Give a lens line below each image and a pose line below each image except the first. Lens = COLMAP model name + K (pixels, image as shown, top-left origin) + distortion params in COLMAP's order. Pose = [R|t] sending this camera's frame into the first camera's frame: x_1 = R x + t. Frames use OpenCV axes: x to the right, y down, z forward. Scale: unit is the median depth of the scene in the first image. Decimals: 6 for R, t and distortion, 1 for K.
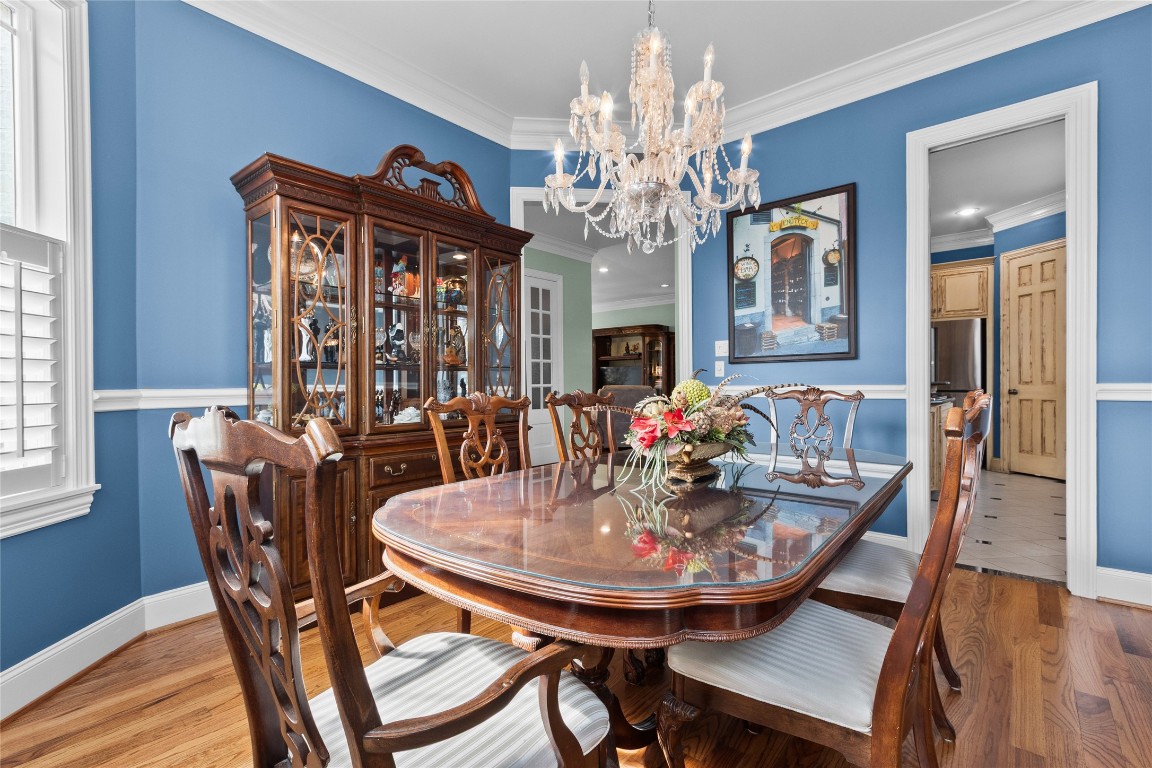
lens RADIAL K [[528.5, 0, 576.0], [0, 528.5, 384.0], [0, 0, 1]] dist [0.001188, -0.000359]
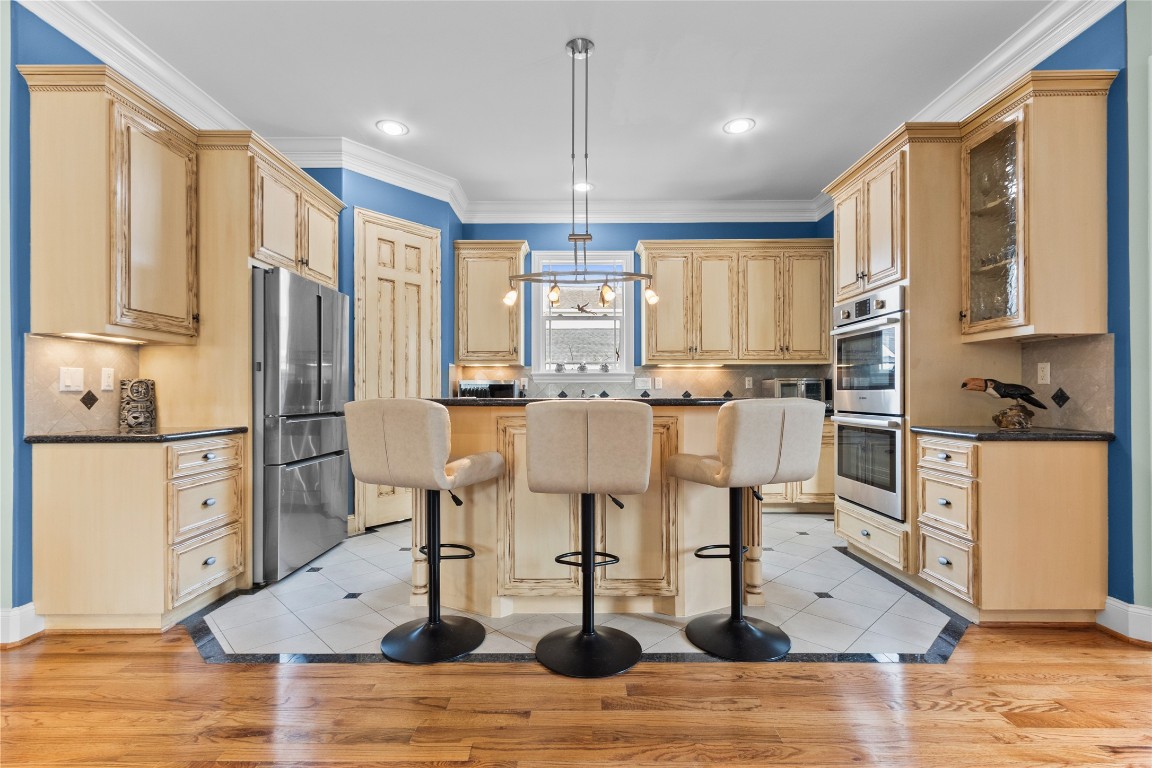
lens RADIAL K [[525.0, 0, 574.9], [0, 525.0, 391.8], [0, 0, 1]] dist [0.003756, -0.000053]
pose [[-0.644258, 0.007266, 0.764774, 0.124634], [0.001880, 0.999967, -0.007917, -0.006526], [-0.764806, -0.003663, -0.644250, 1.246785]]
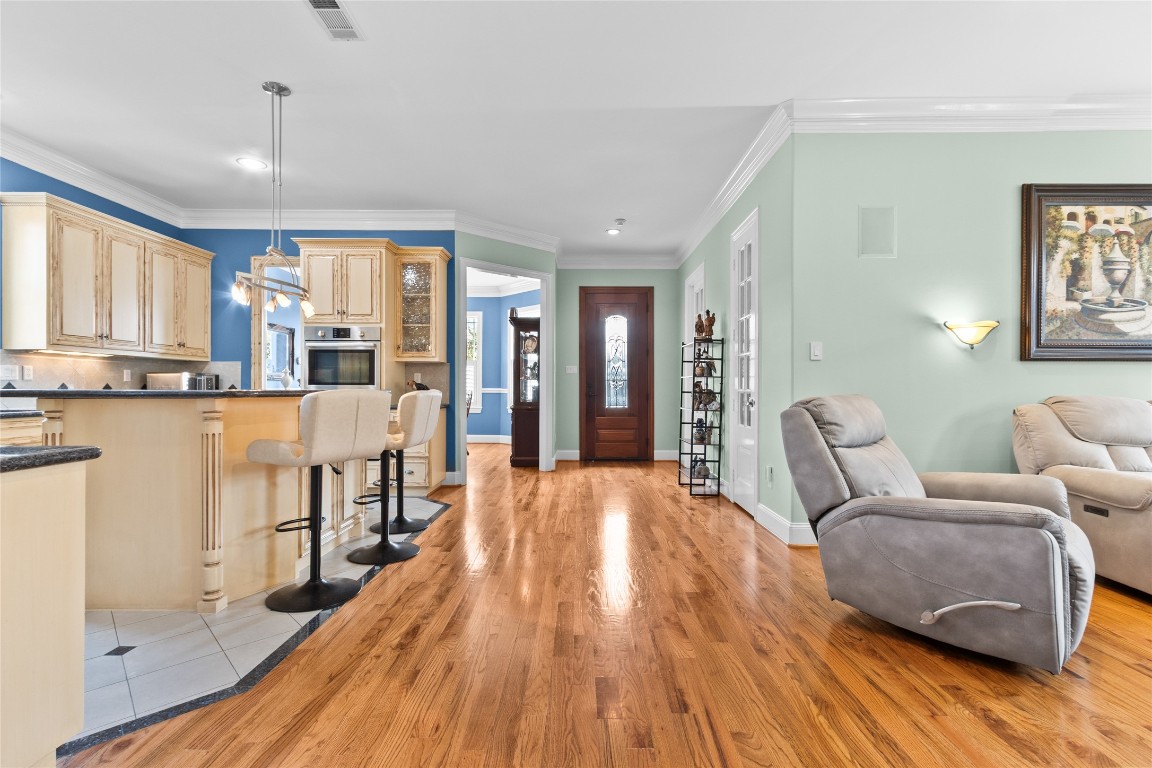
lens RADIAL K [[528.5, 0, 576.0], [0, 528.5, 384.0], [0, 0, 1]] dist [0.001188, -0.000359]
pose [[-0.766797, -0.003772, -0.641879, 0.610810], [0.001763, 0.999967, -0.007984, -0.006063], [0.641887, -0.007254, -0.766765, 1.573643]]
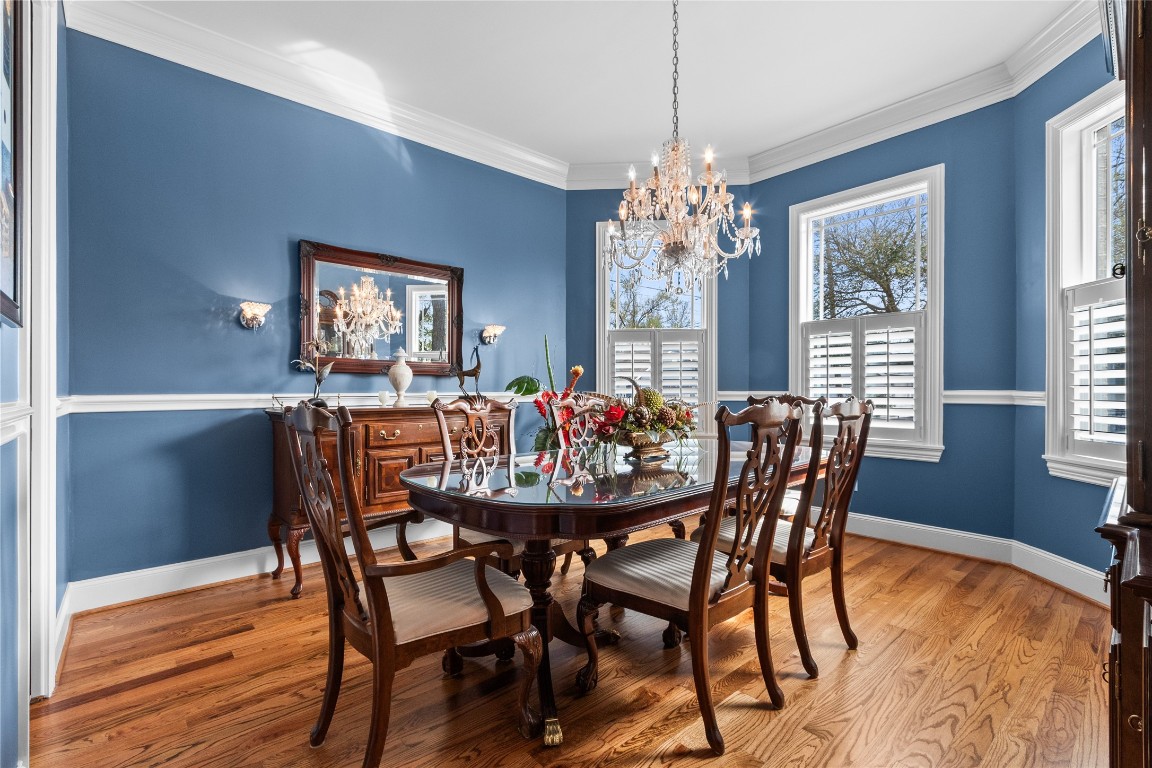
lens RADIAL K [[525.0, 0, 574.9], [0, 525.0, 391.8], [0, 0, 1]] dist [0.003756, -0.000053]
pose [[-0.989835, 0.003716, 0.142173, 0.064978], [0.003827, 0.999993, 0.000510, -0.007273], [-0.142170, 0.001049, -0.989842, 0.694854]]
